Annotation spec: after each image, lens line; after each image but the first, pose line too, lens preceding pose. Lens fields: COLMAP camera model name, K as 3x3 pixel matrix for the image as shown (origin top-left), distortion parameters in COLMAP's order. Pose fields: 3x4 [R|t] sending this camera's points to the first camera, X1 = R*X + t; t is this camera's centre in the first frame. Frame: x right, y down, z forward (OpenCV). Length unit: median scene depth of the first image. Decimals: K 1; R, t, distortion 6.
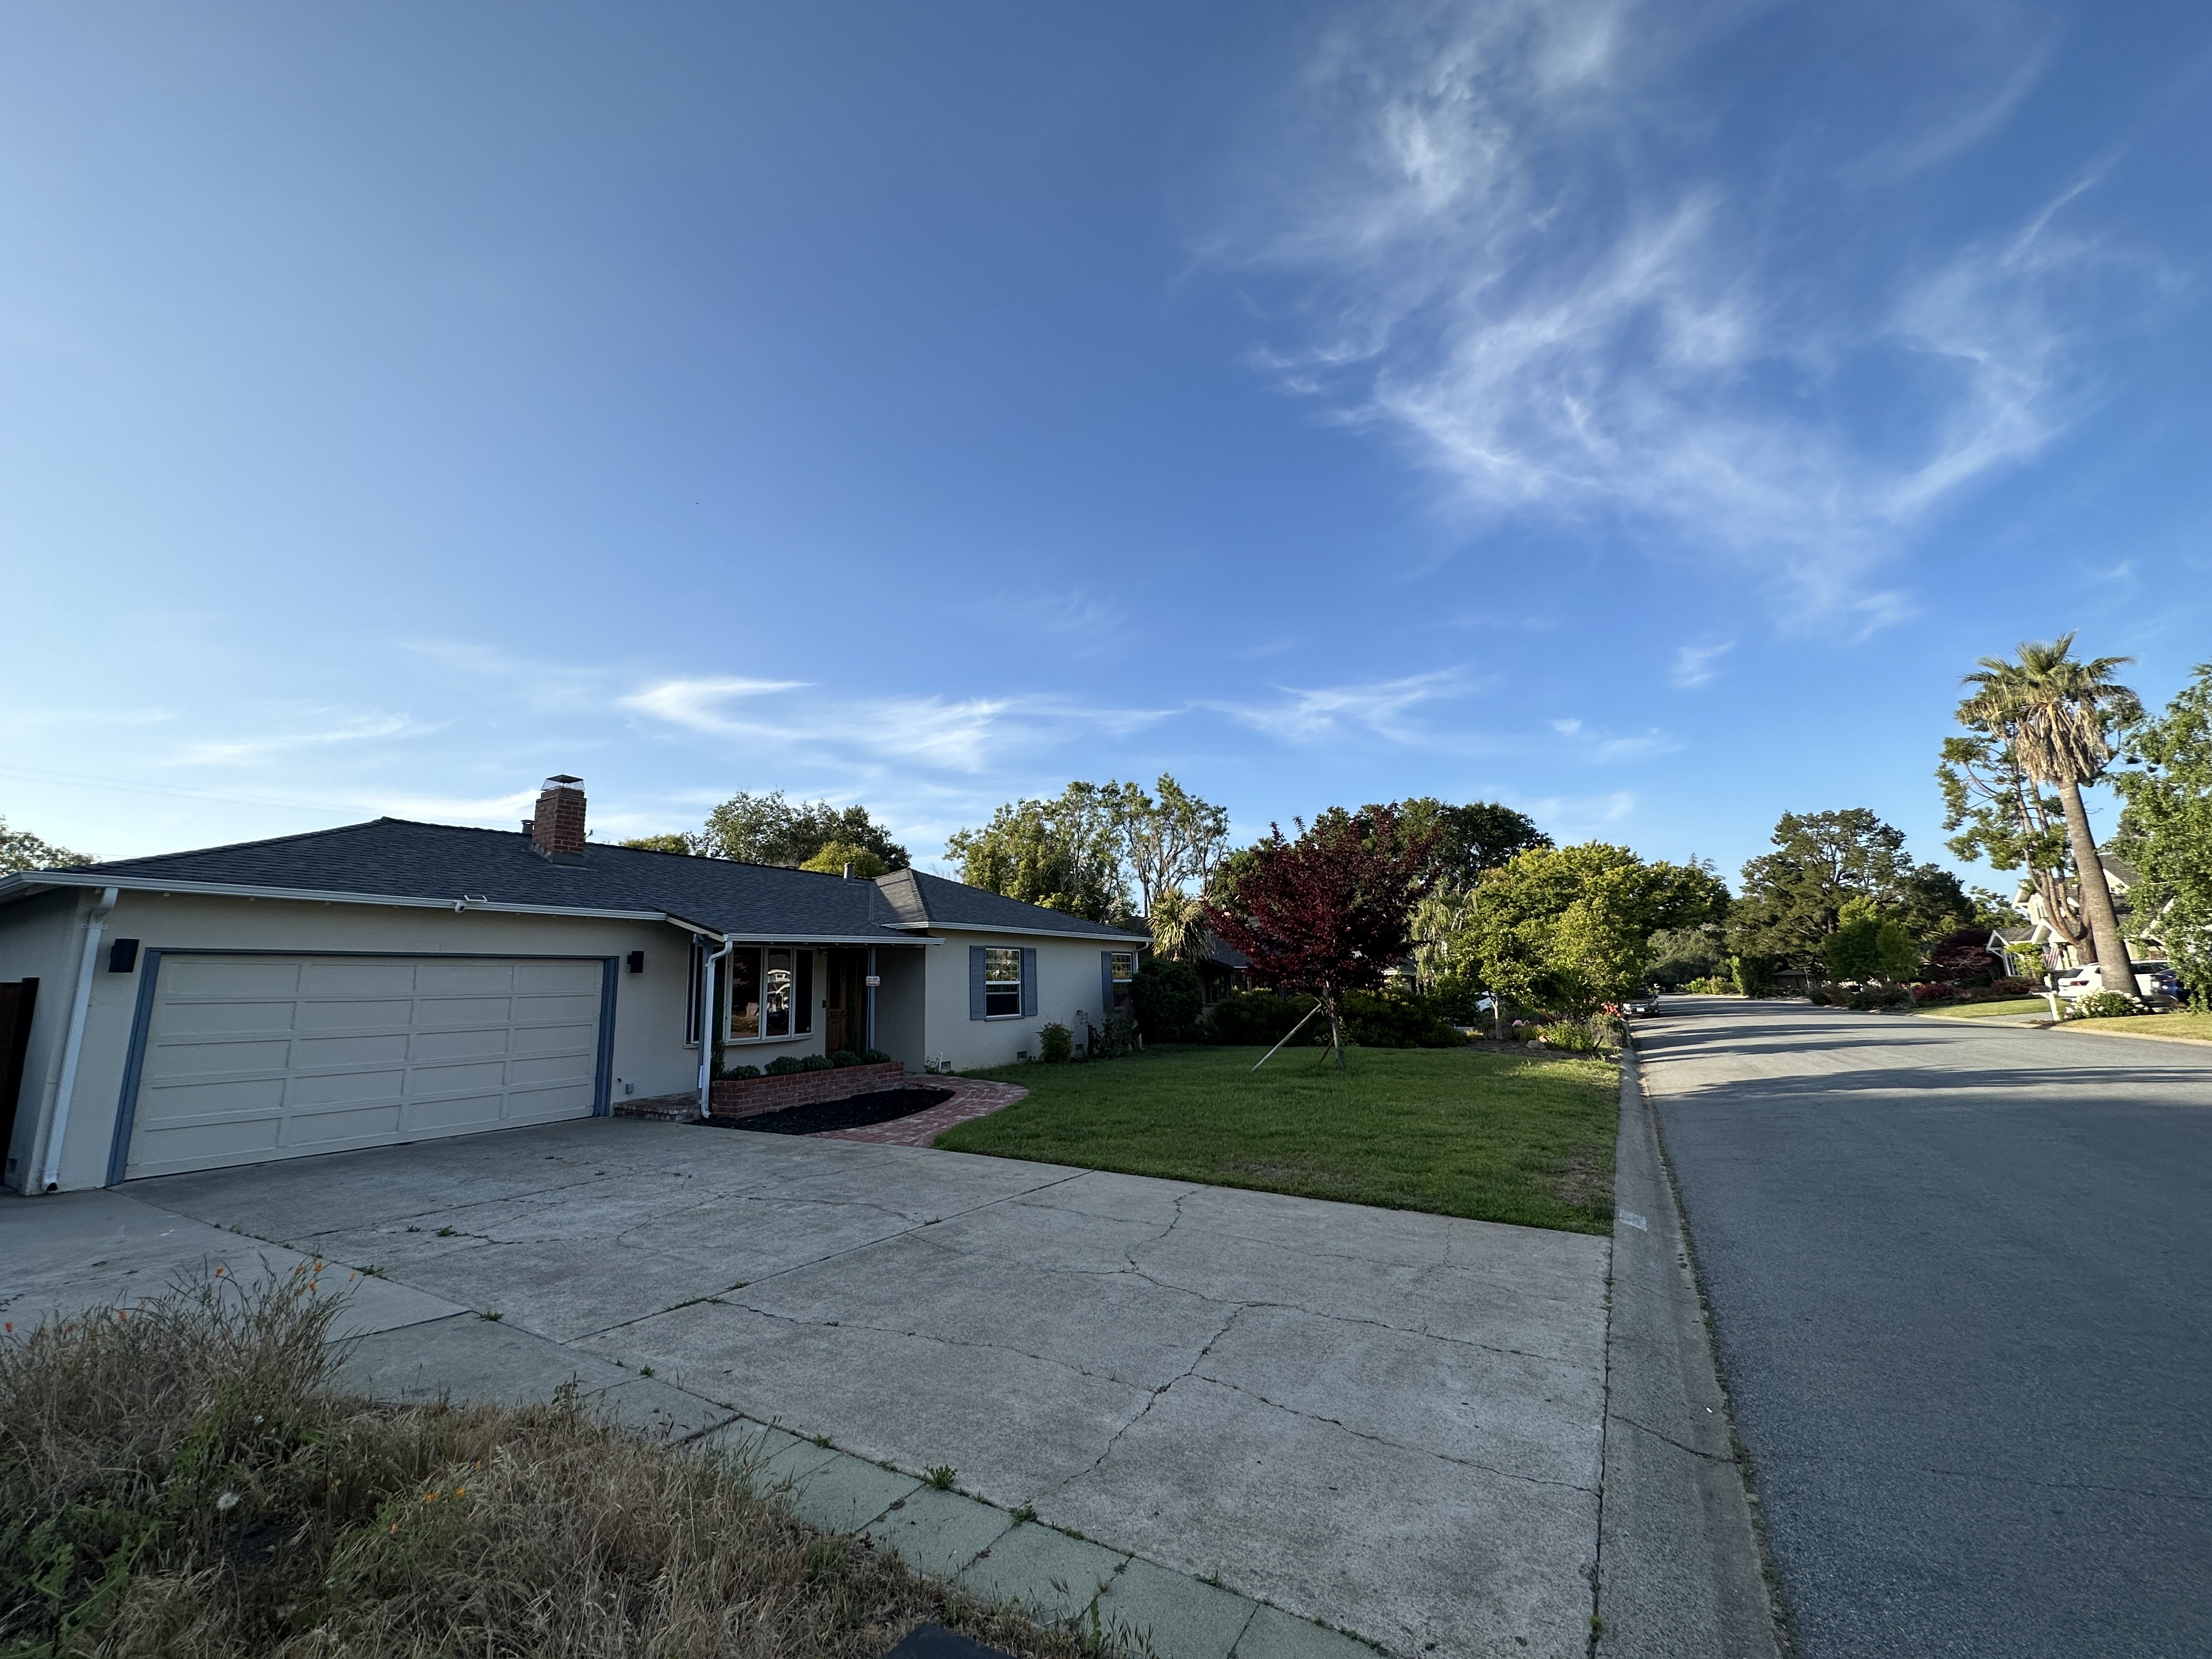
lens RADIAL K [[875.7, 0, 1100.3], [0, 875.7, 828.9], [0, 0, 1]] dist [-0.000554, -0.000334]
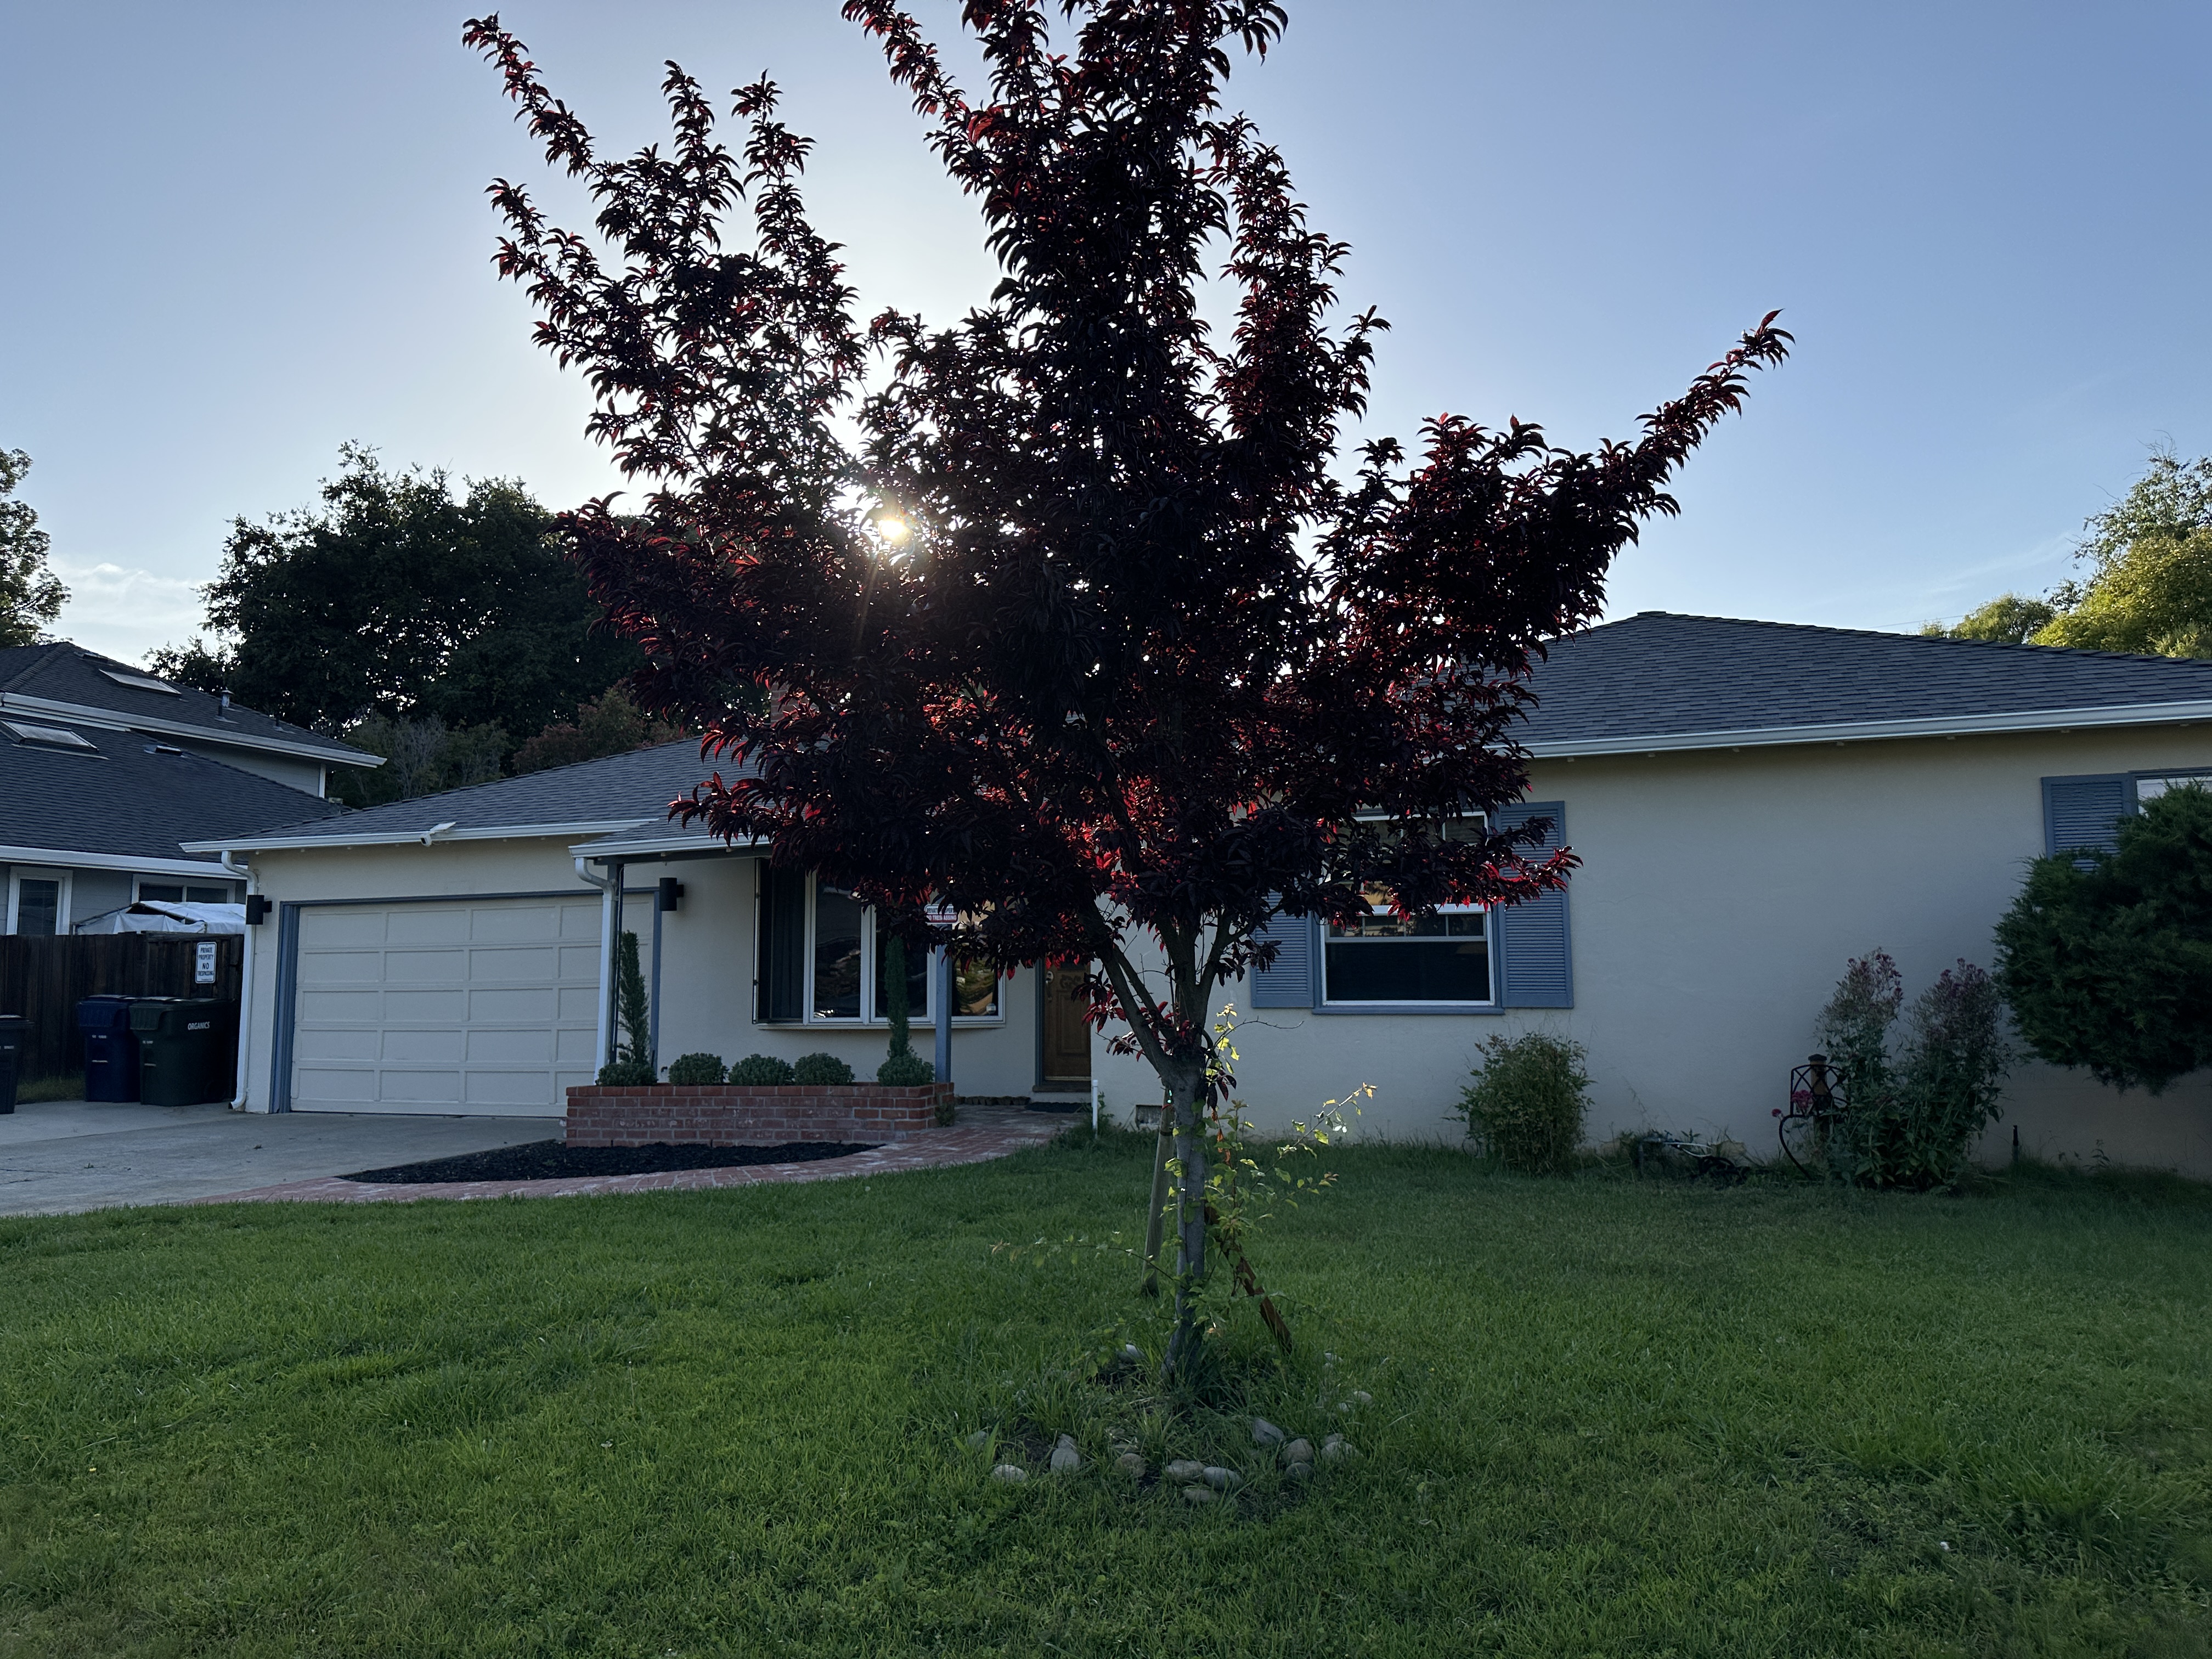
lens RADIAL K [[1532.7, 0, 1107.1], [0, 1532.7, 827.9], [0, 0, 1]] dist [0.080197, -0.094777]
pose [[0.172481, -0.065206, -0.982852, 0.570907], [0.186985, 0.981831, -0.032324, 0.171520], [0.967102, -0.178203, 0.181539, 0.949928]]
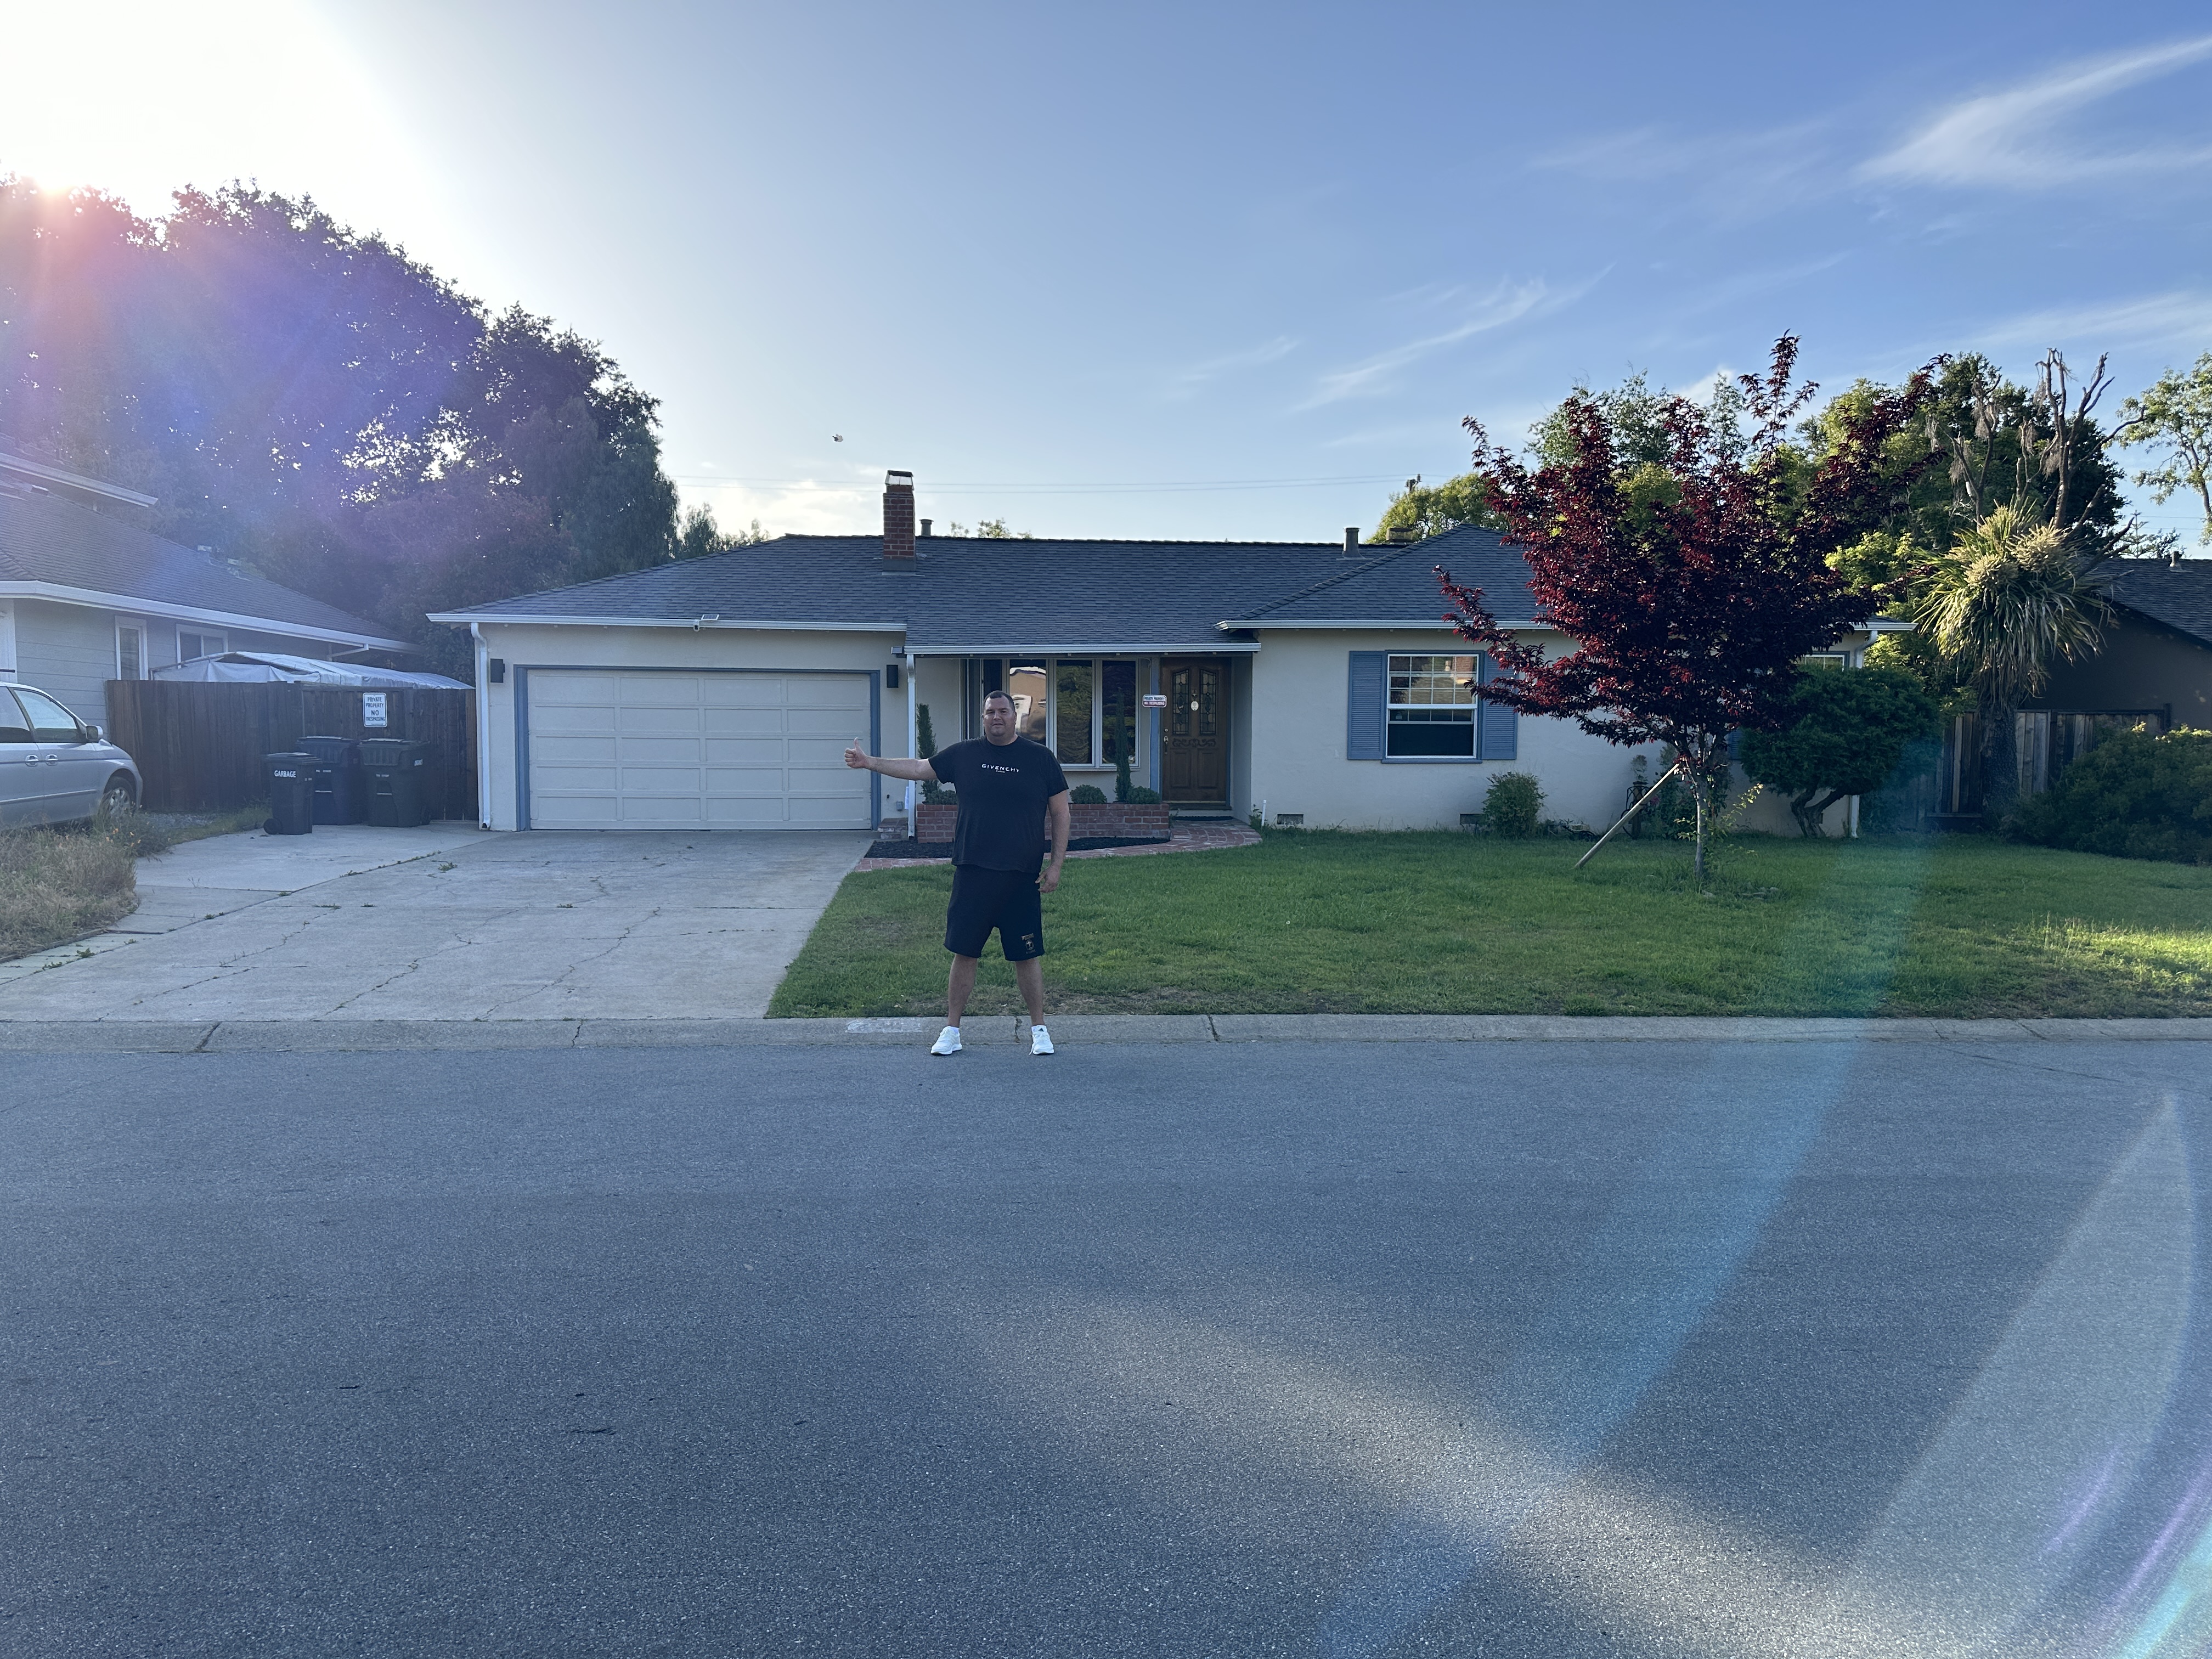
lens RADIAL K [[1532.7, 0, 1112.1], [0, 1532.7, 862.2], [0, 0, 1]] dist [0.080197, -0.094777]
pose [[0.582293, 0.105406, -0.806117, 0.820652], [0.125052, 0.968146, 0.216922, 0.014455], [0.803304, -0.227119, 0.550563, 0.199943]]
